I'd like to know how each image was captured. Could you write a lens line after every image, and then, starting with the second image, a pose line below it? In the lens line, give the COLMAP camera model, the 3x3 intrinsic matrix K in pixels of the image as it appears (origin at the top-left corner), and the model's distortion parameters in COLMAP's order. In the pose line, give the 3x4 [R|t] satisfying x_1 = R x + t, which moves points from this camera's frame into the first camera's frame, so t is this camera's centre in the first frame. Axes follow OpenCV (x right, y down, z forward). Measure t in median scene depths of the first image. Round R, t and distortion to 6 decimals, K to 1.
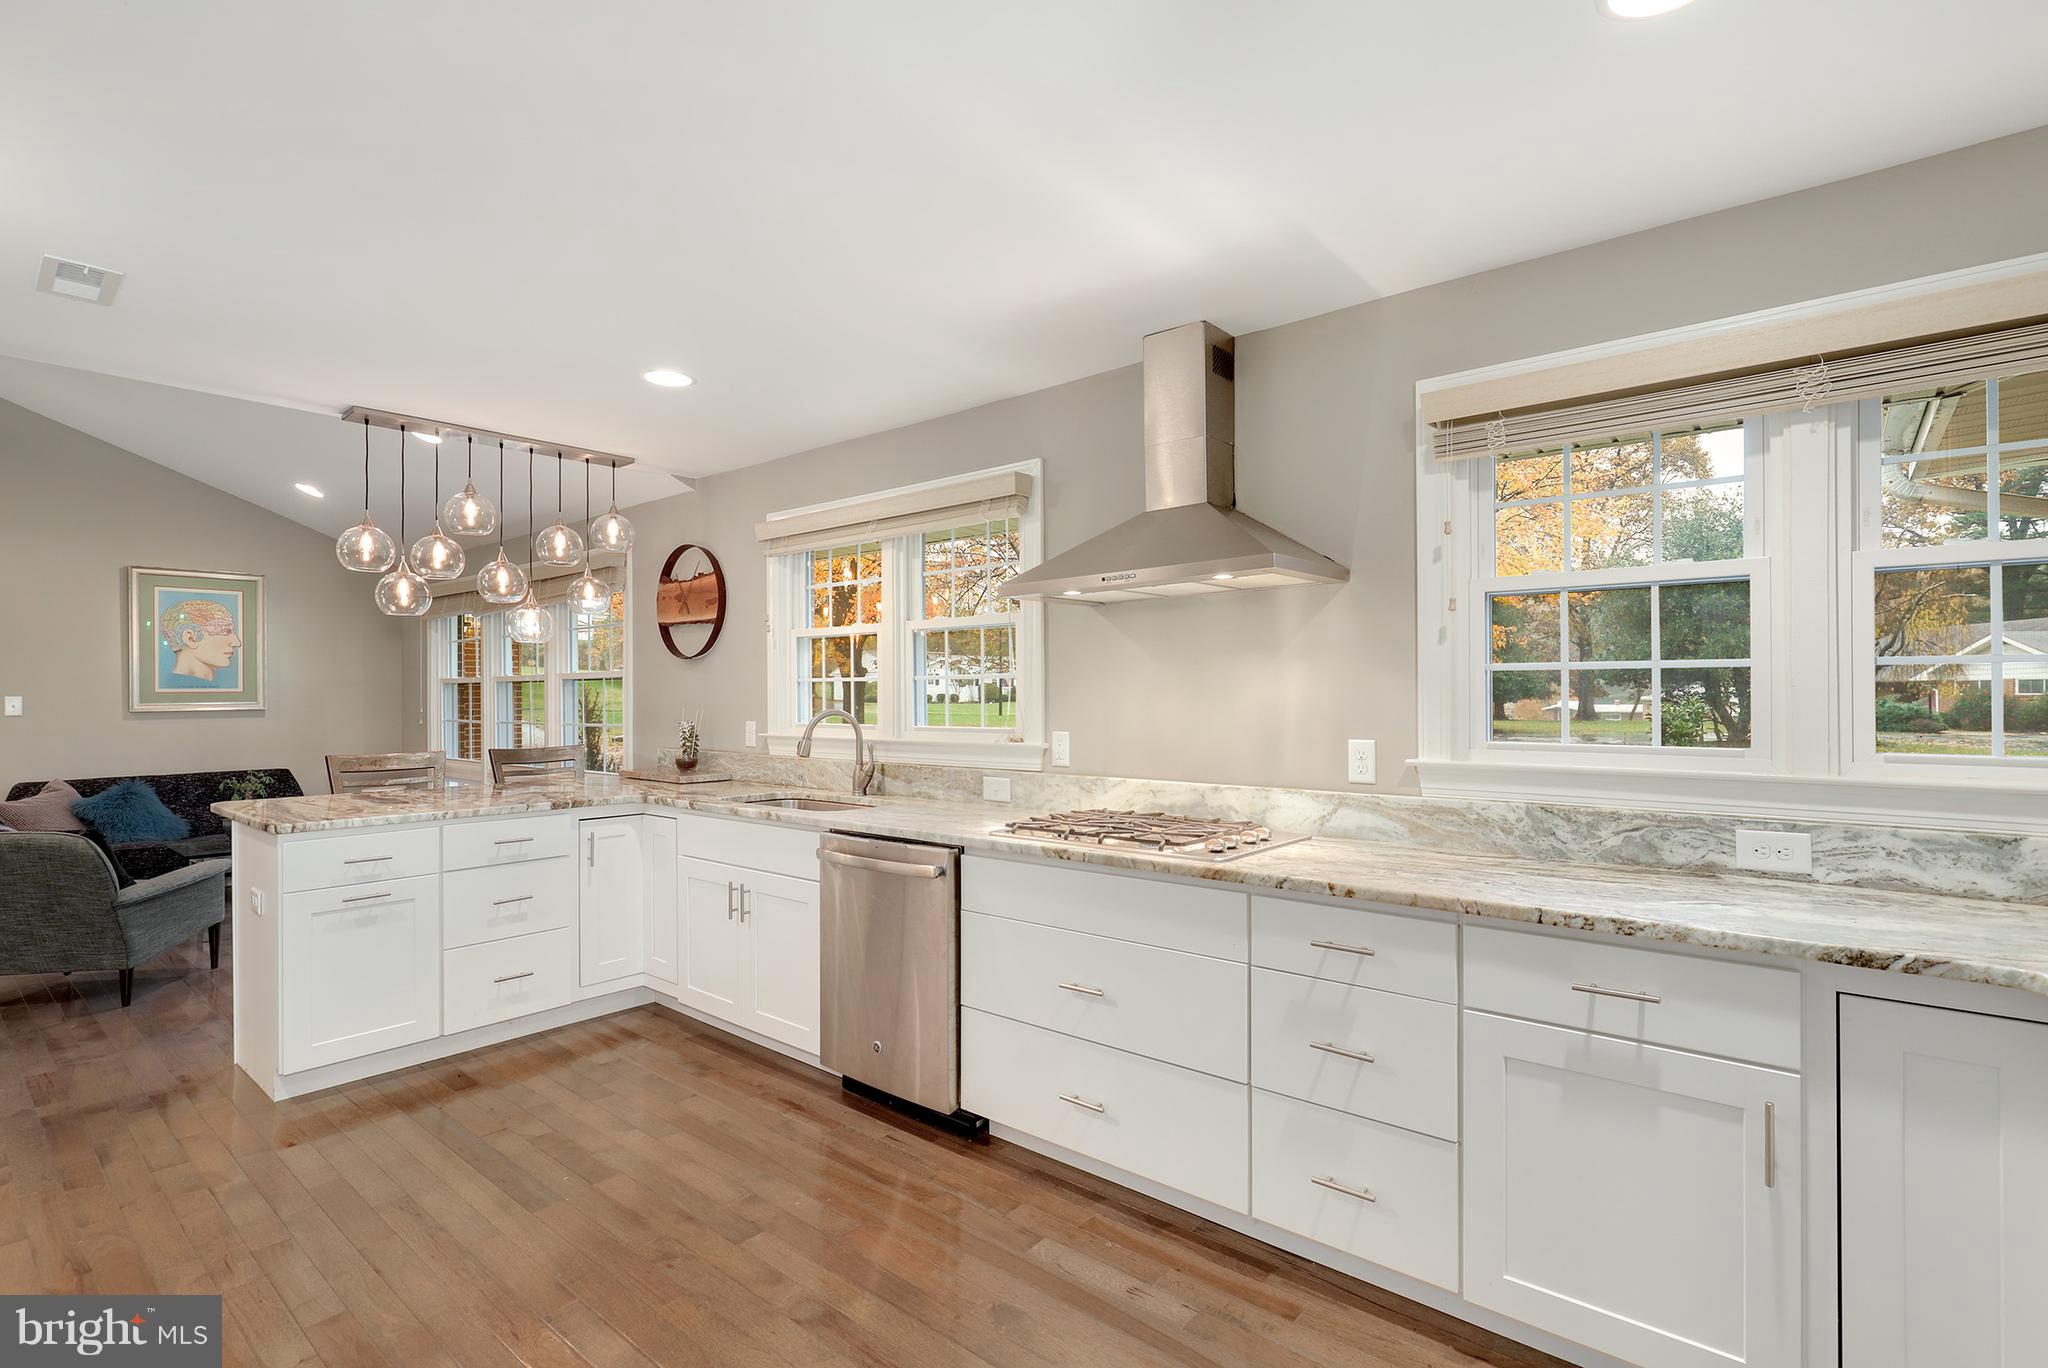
lens RADIAL K [[963.0, 0, 1021.3], [0, 963.0, 690.8], [0, 0, 1]] dist [-0.003955, -0.000357]
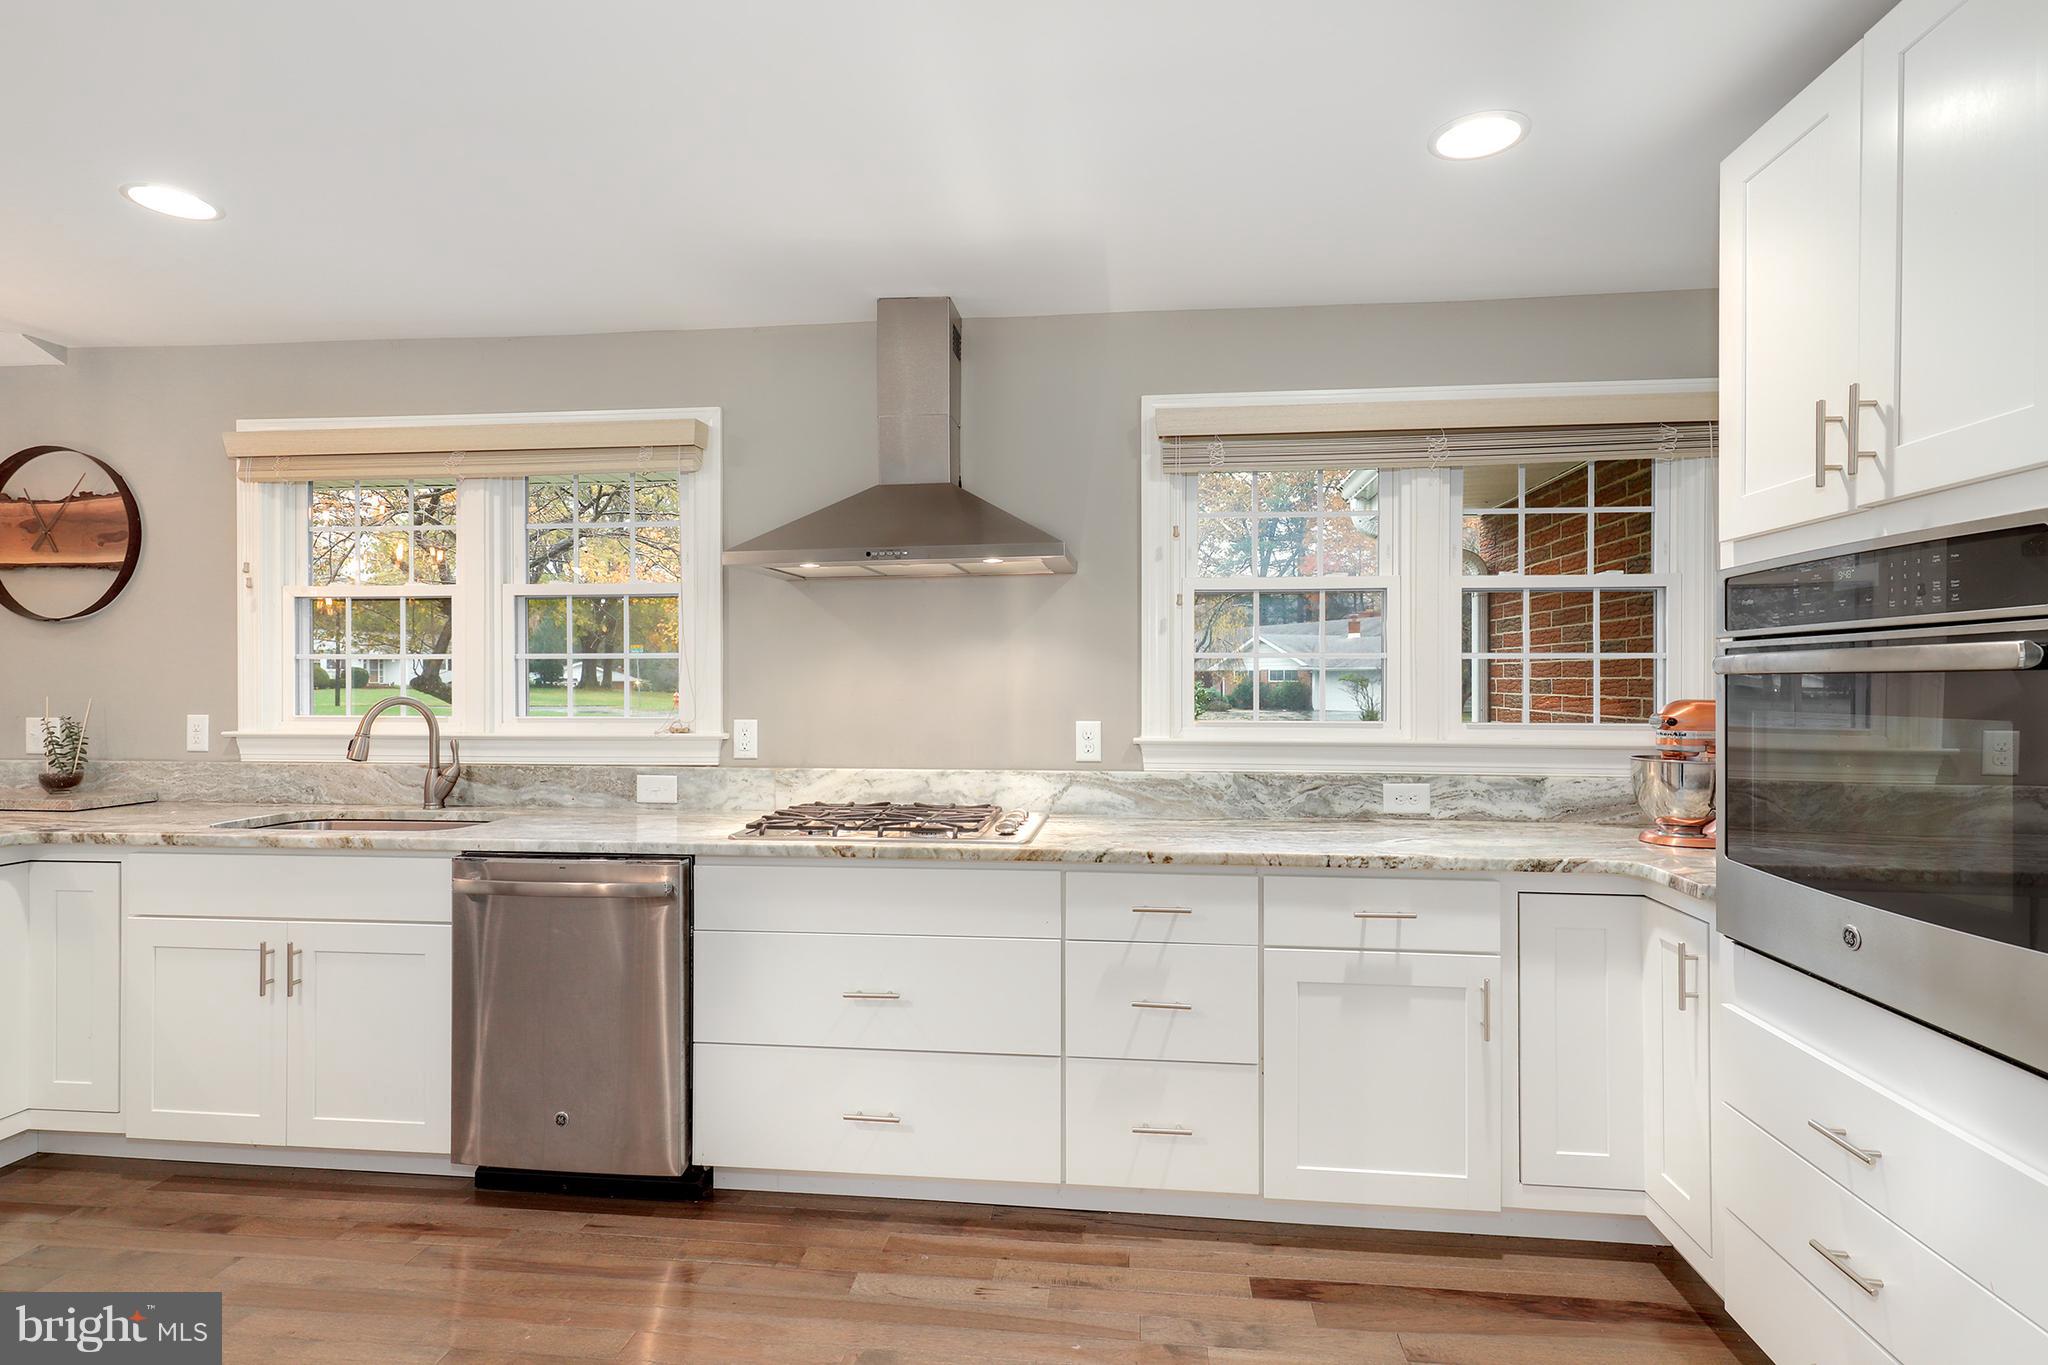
lens RADIAL K [[1023.7, 0, 1025.8], [0, 1023.7, 678.8], [0, 0, 1]] dist [0.008778, 0.000176]
pose [[0.831838, 0.004156, 0.555003, -0.337162], [-0.005650, 0.999984, 0.000982, 0.003082], [-0.554990, -0.003952, 0.831848, 0.090110]]
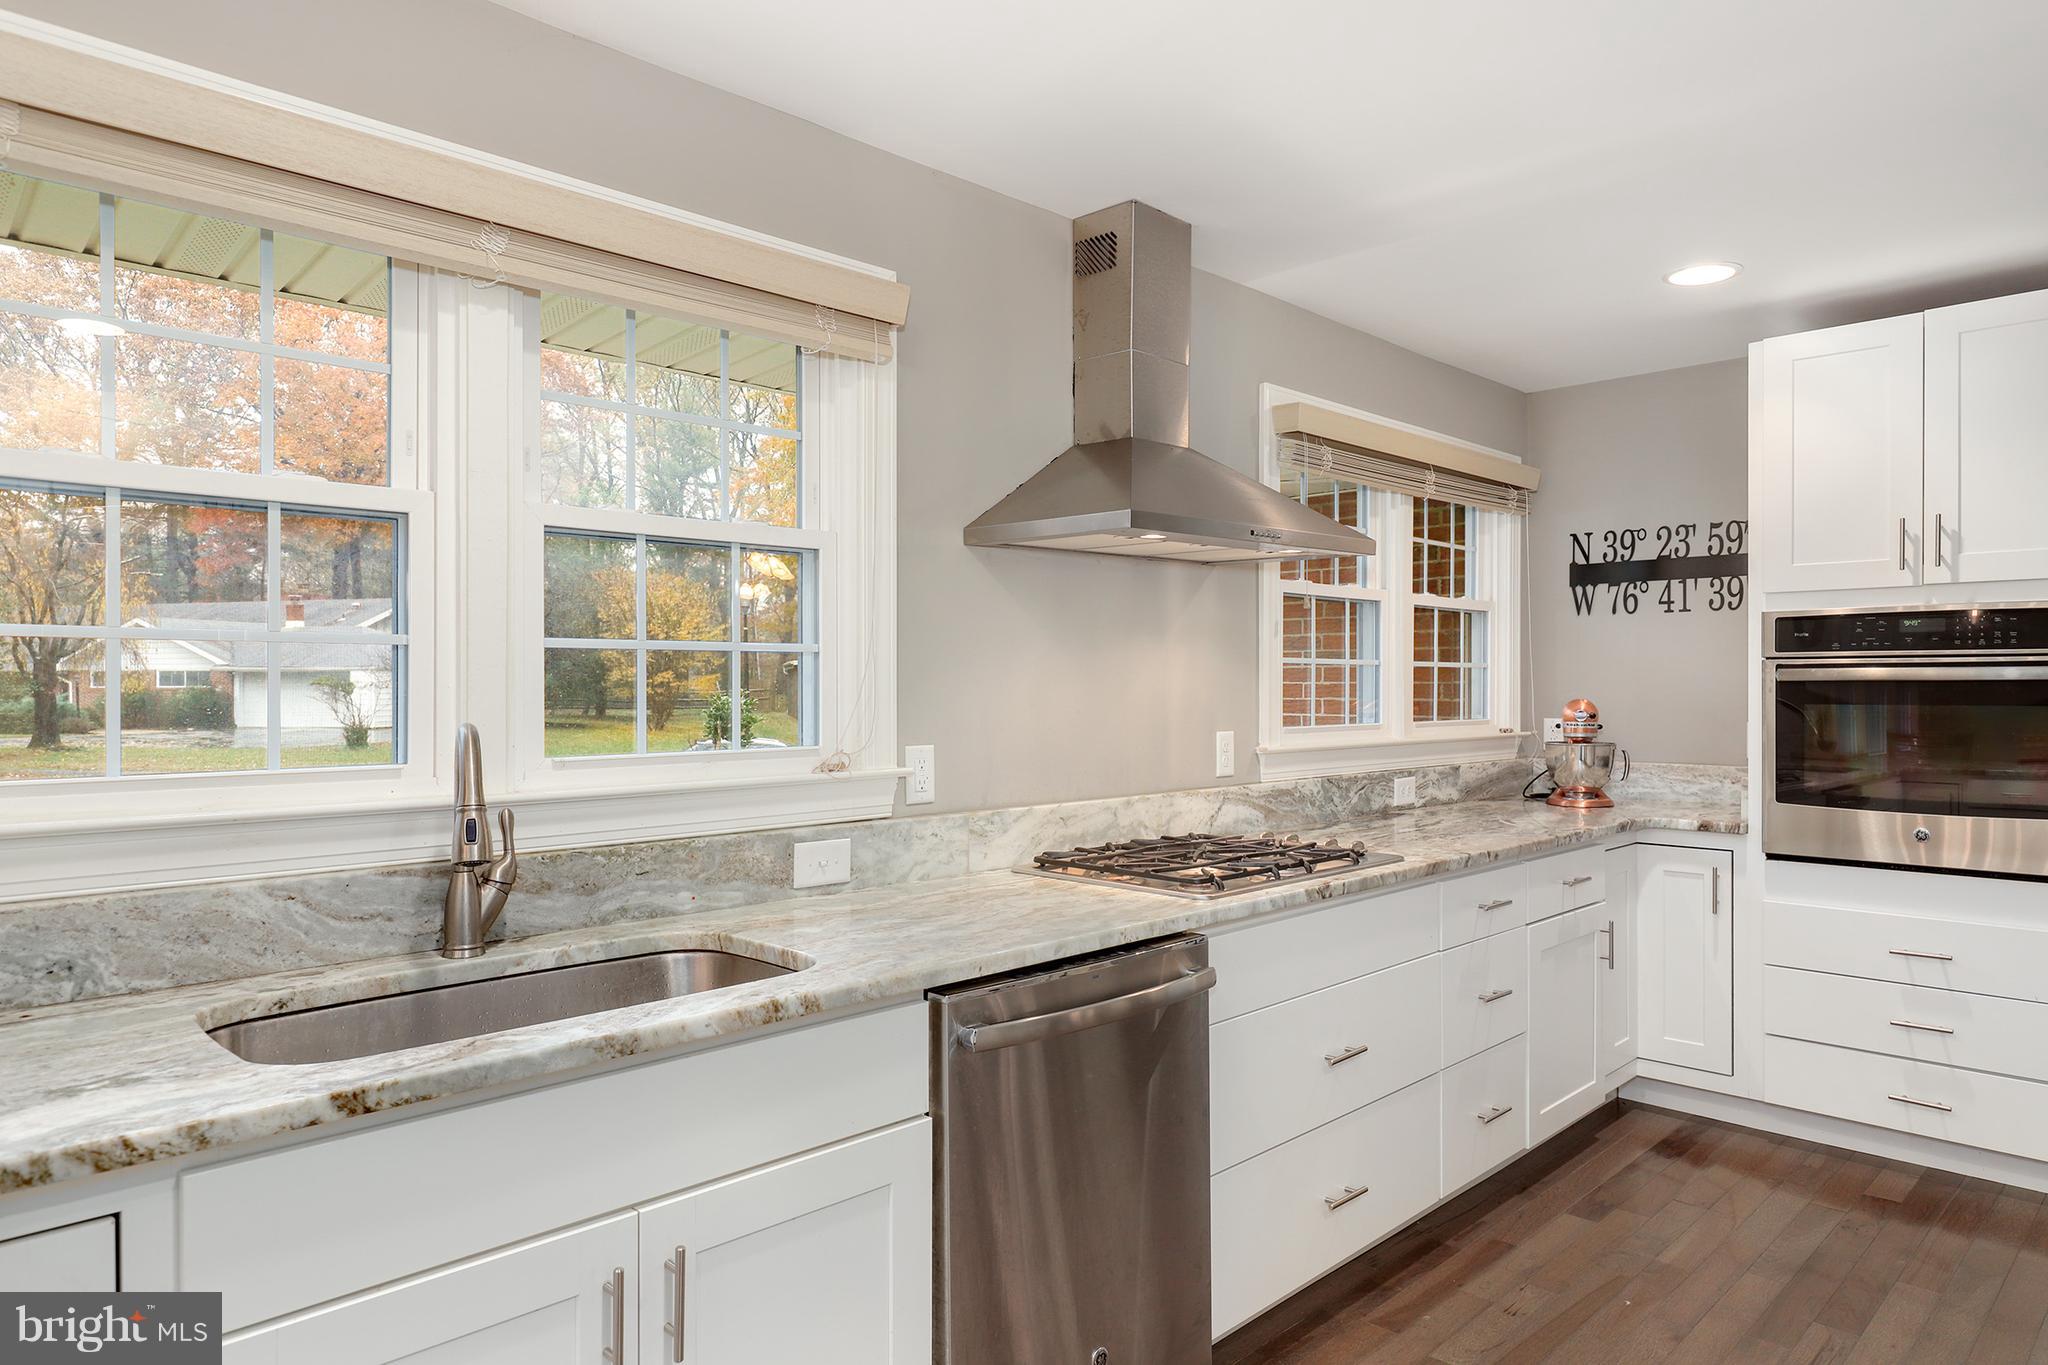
lens RADIAL K [[1260.4, 0, 1026.4], [0, 1260.4, 686.1], [0, 0, 1]] dist [-0.002795, -0.000734]
pose [[0.083748, 0.001527, 0.996486, -0.922794], [-0.003956, 0.999991, -0.001200, 0.007822], [-0.996479, -0.003842, 0.083754, 1.091927]]
